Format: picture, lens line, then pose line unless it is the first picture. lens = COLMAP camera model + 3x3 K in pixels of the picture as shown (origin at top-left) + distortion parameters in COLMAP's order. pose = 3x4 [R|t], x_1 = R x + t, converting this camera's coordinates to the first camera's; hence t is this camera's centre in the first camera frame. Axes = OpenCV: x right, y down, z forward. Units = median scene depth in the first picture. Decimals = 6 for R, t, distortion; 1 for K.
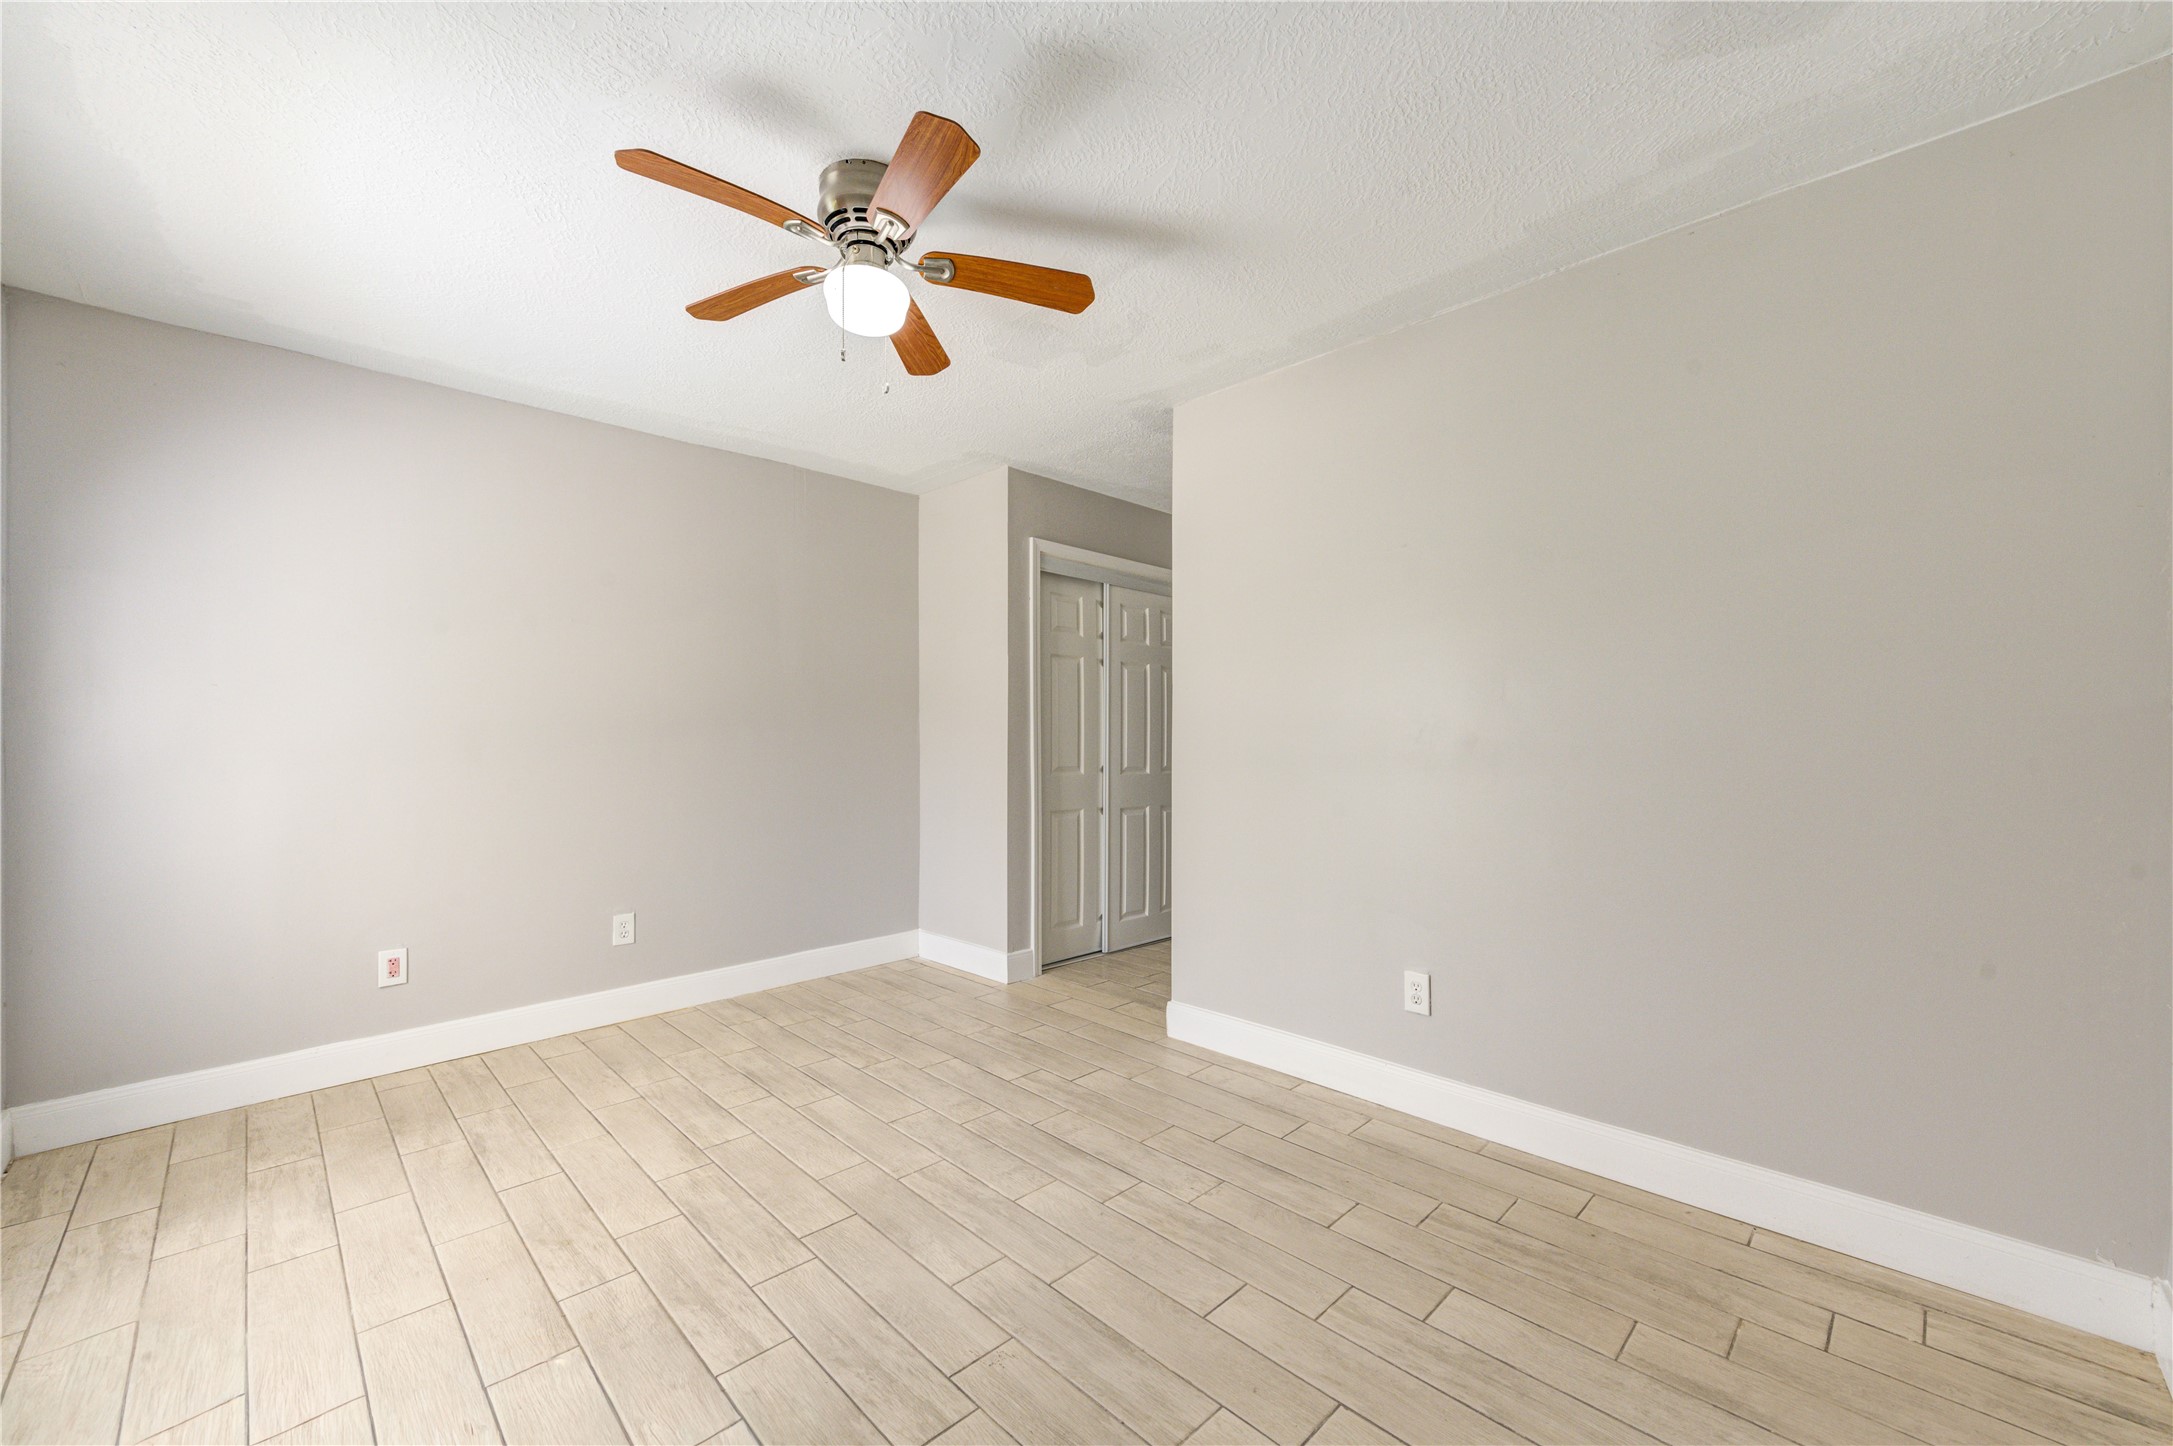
lens RADIAL K [[841.6, 0, 1094.3], [0, 841.6, 731.6], [0, 0, 1]] dist [0.005899, -0.000234]
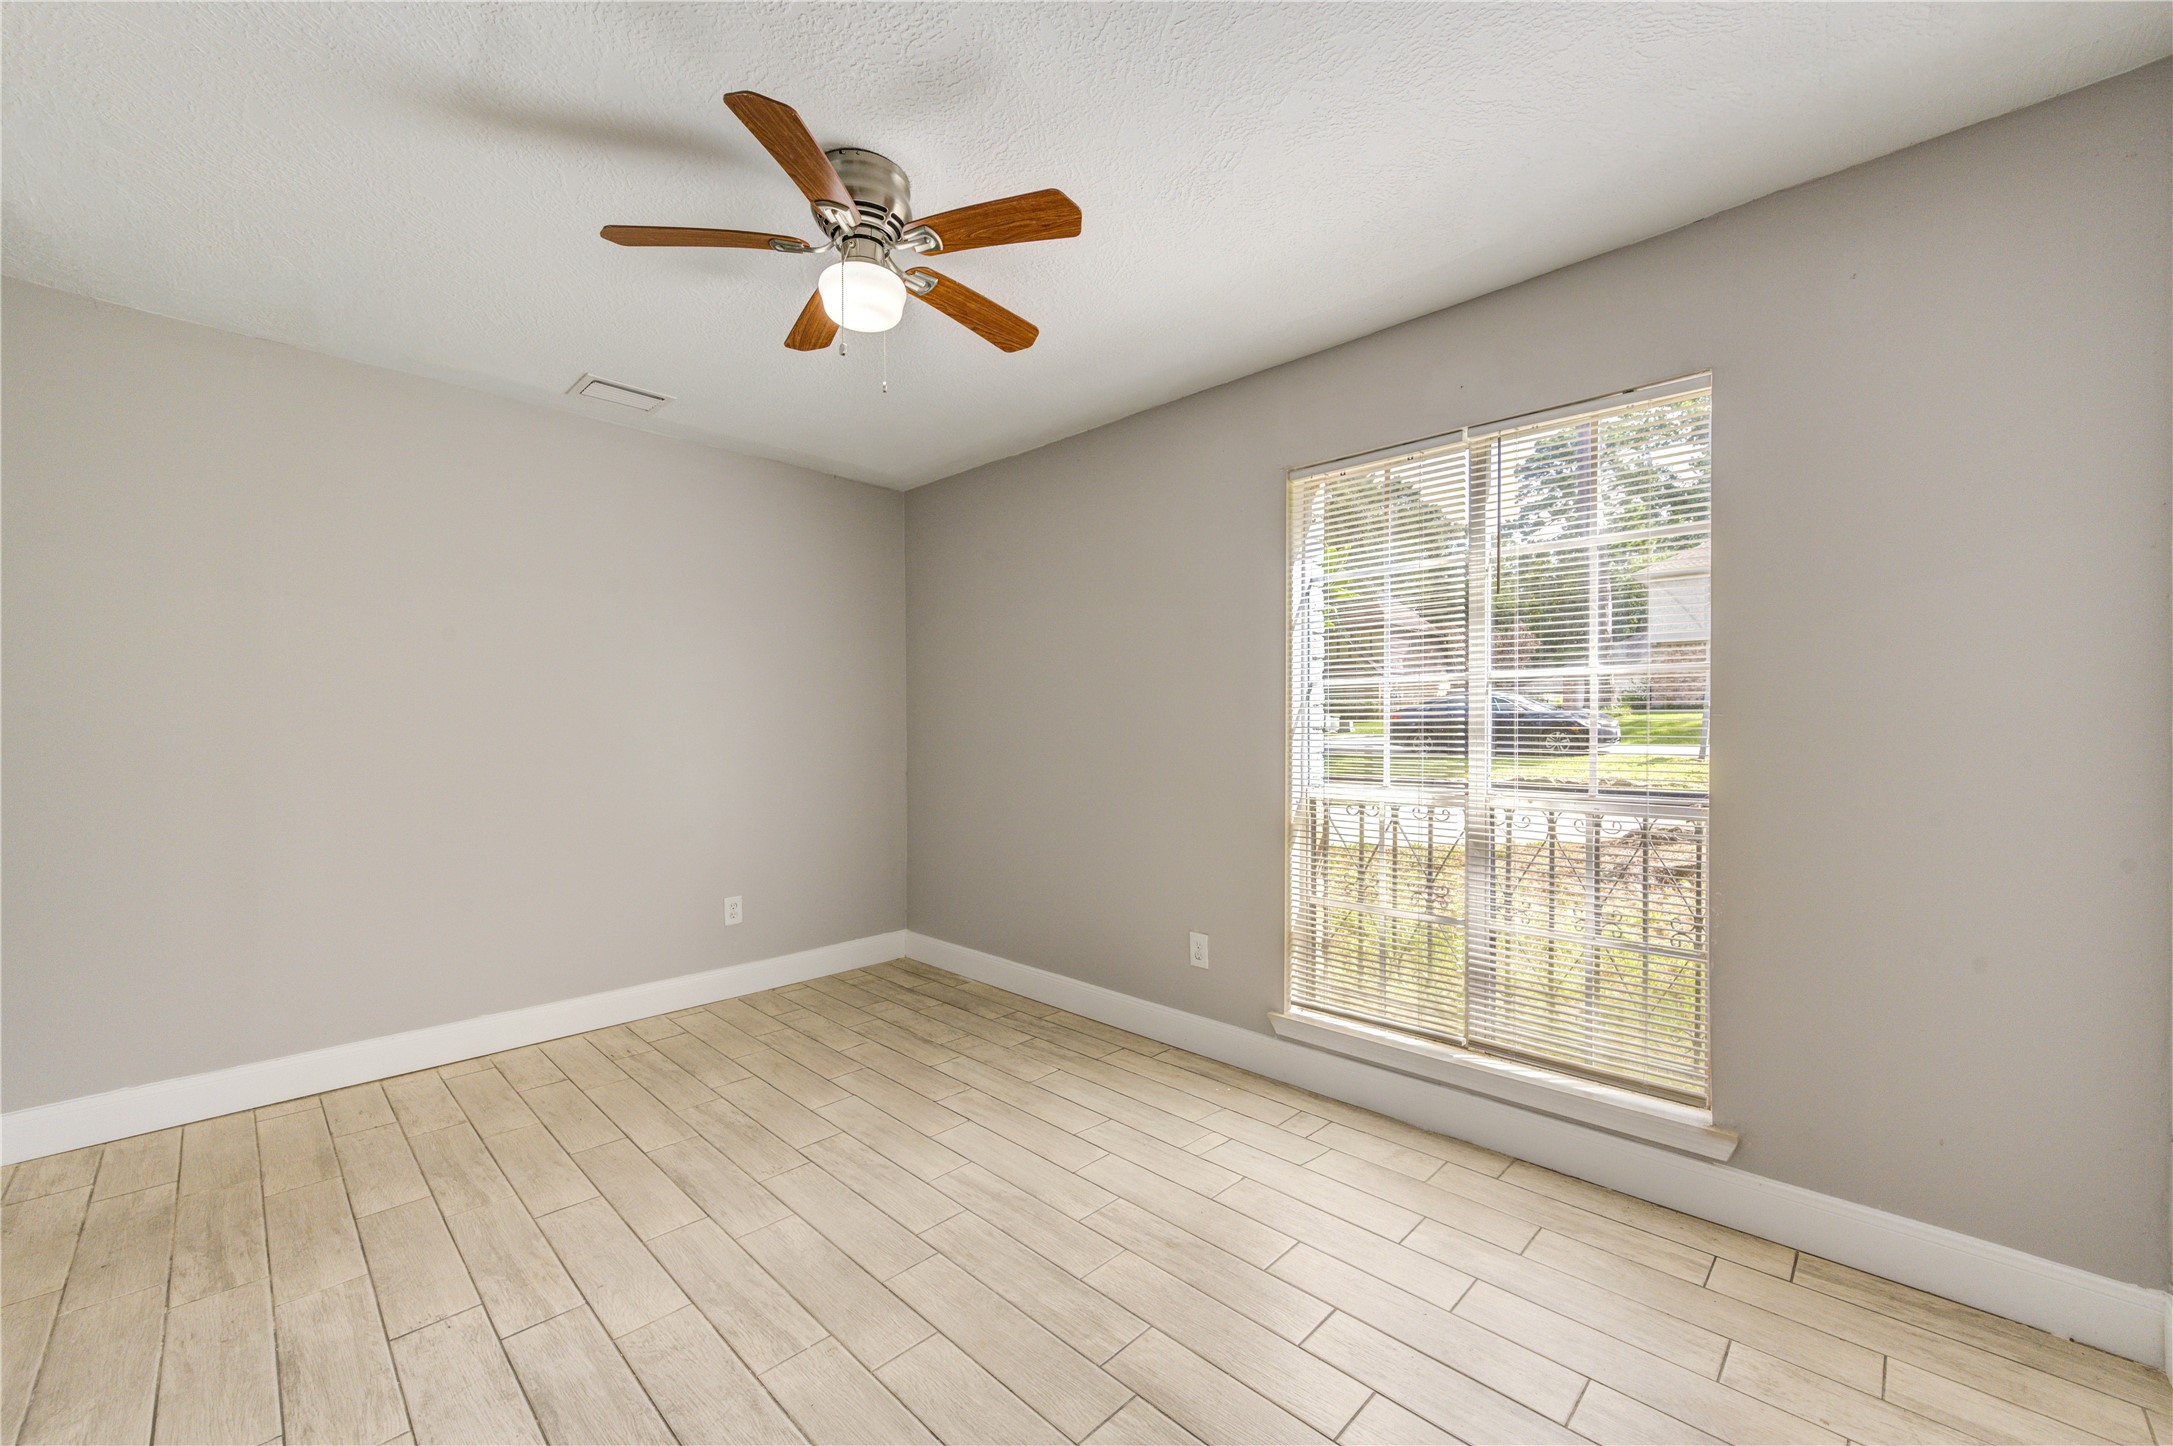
lens RADIAL K [[841.6, 0, 1094.3], [0, 841.6, 731.6], [0, 0, 1]] dist [0.005899, -0.000234]
pose [[-0.999829, 0.005856, -0.017542, -0.513021], [0.005944, 0.999970, -0.004966, 0.002516], [0.017512, -0.005070, -0.999834, 1.971315]]
